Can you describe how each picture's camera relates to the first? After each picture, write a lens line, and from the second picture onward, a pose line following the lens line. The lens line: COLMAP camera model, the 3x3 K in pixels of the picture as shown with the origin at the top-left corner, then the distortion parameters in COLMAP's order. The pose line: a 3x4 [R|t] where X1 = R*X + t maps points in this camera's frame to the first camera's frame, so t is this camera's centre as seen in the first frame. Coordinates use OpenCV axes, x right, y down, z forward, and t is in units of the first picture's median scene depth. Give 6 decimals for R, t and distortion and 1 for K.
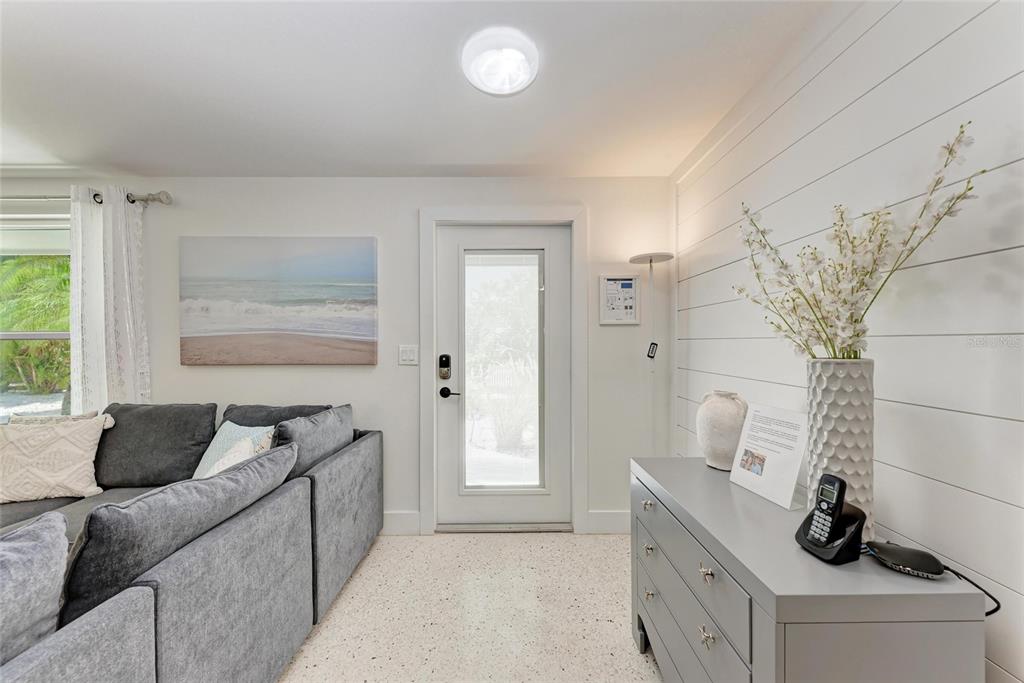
lens RADIAL K [[350.2, 0, 510.4], [0, 350.2, 340.4], [0, 0, 1]] dist [0.001361, -0.000500]
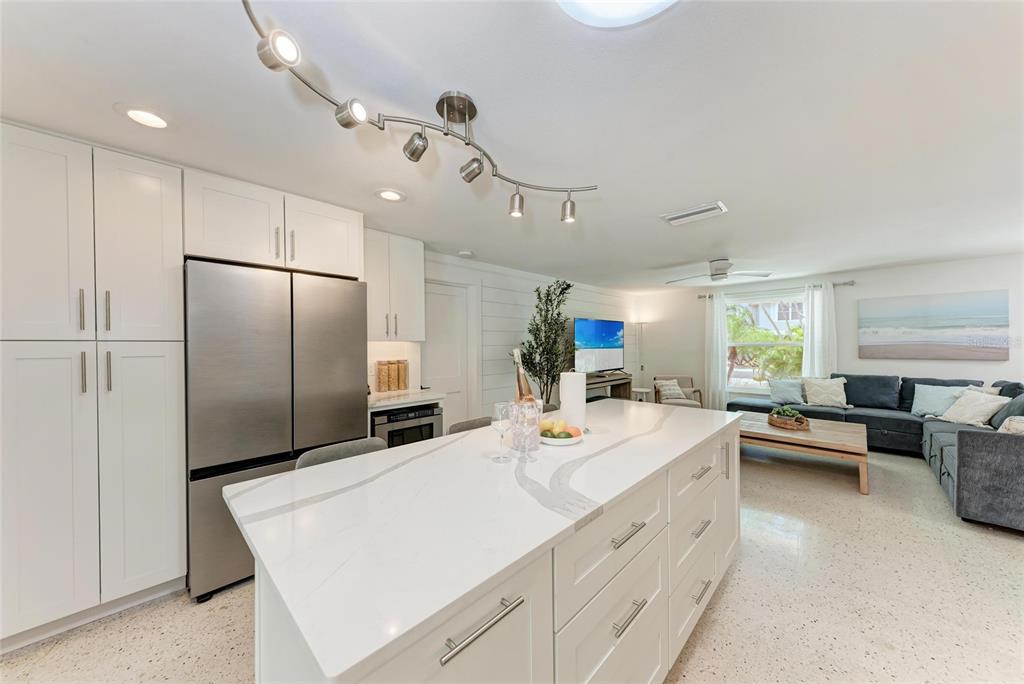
lens RADIAL K [[350.2, 0, 516.0], [0, 350.2, 343.8], [0, 0, 1]] dist [0.001361, -0.000500]
pose [[0.728154, -0.006216, -0.685386, -0.997775], [0.011793, 0.999924, 0.003461, -0.052222], [0.685312, -0.010603, 0.728172, -2.042218]]
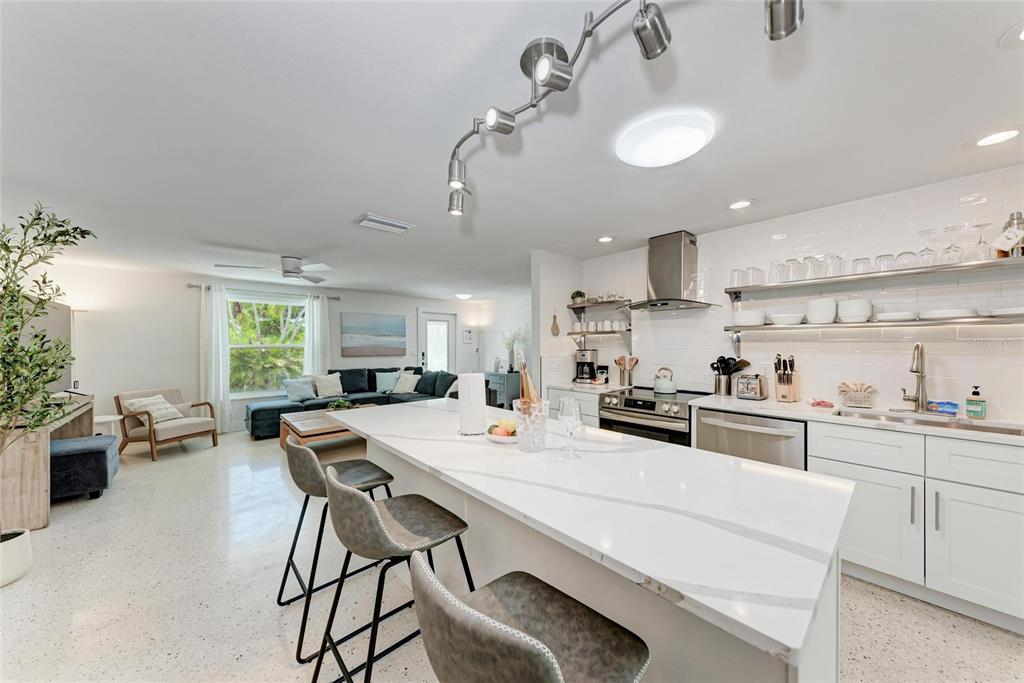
lens RADIAL K [[350.2, 0, 512.1], [0, 350.2, 344.5], [0, 0, 1]] dist [0.001361, -0.000500]
pose [[0.730063, 0.000081, 0.683380, -1.868178], [-0.005481, 0.999969, 0.005737, -0.054183], [-0.683358, -0.007934, 0.730040, -2.007842]]
